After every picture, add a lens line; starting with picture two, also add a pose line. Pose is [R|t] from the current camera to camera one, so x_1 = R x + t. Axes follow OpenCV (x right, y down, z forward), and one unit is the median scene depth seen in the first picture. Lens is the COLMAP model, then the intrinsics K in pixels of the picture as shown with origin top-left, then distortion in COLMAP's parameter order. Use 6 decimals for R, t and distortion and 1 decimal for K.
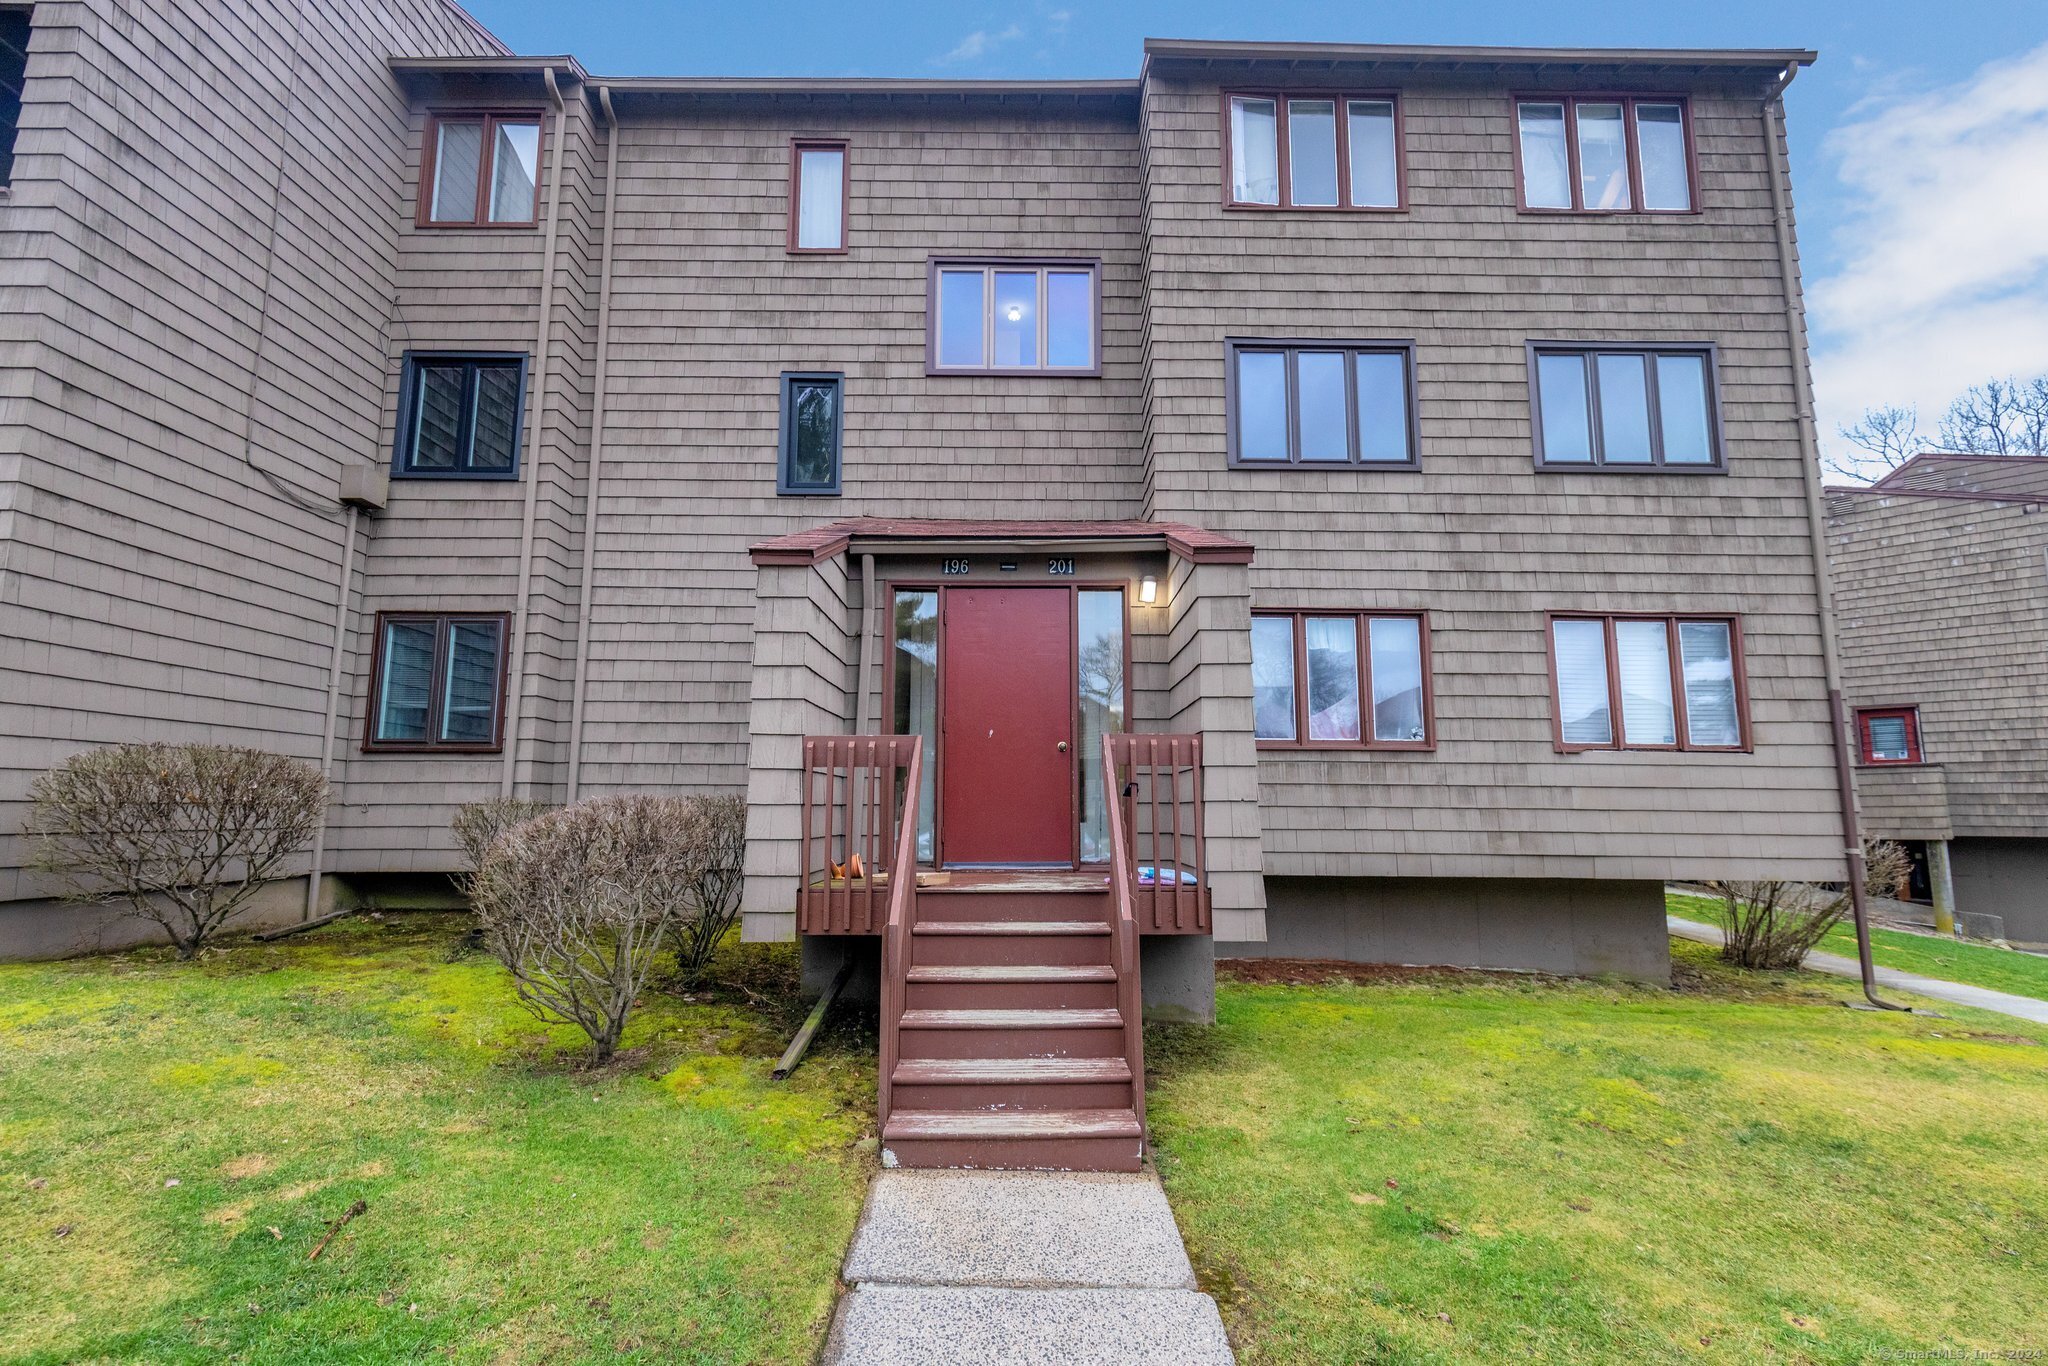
lens RADIAL K [[909.0, 0, 1026.0], [0, 909.0, 680.8], [0, 0, 1]] dist [-0.000135, -0.000302]
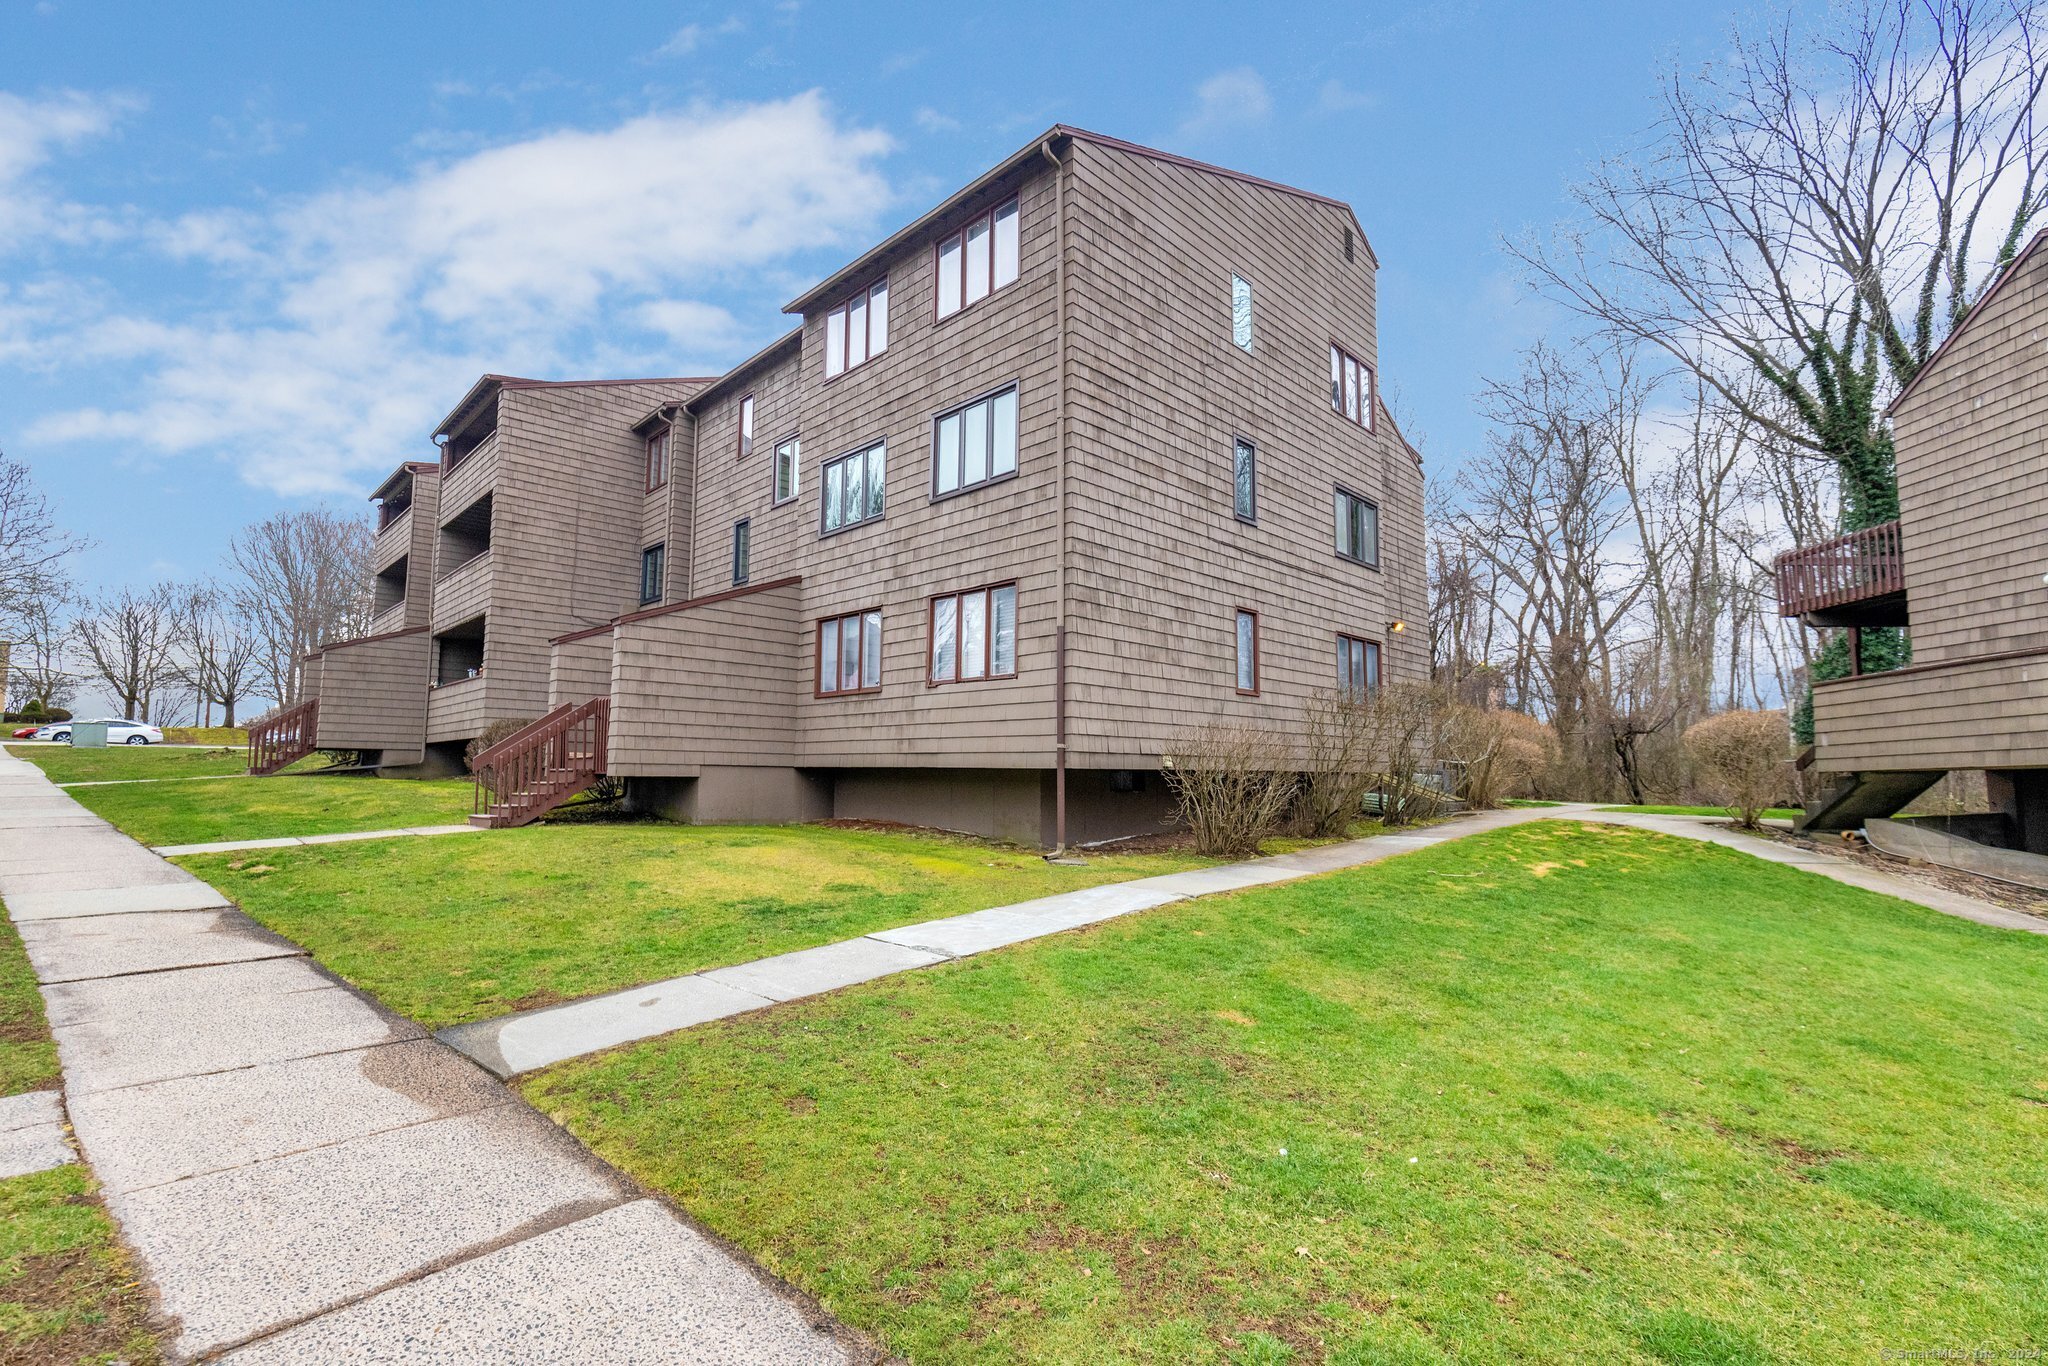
lens RADIAL K [[909.0, 0, 1026.7], [0, 909.0, 689.0], [0, 0, 1]] dist [-0.000135, -0.000302]
pose [[0.701176, -0.067079, -0.709826, 1.743446], [0.092554, 0.995704, -0.002668, 0.097750], [0.706955, -0.063827, 0.704372, 0.024081]]
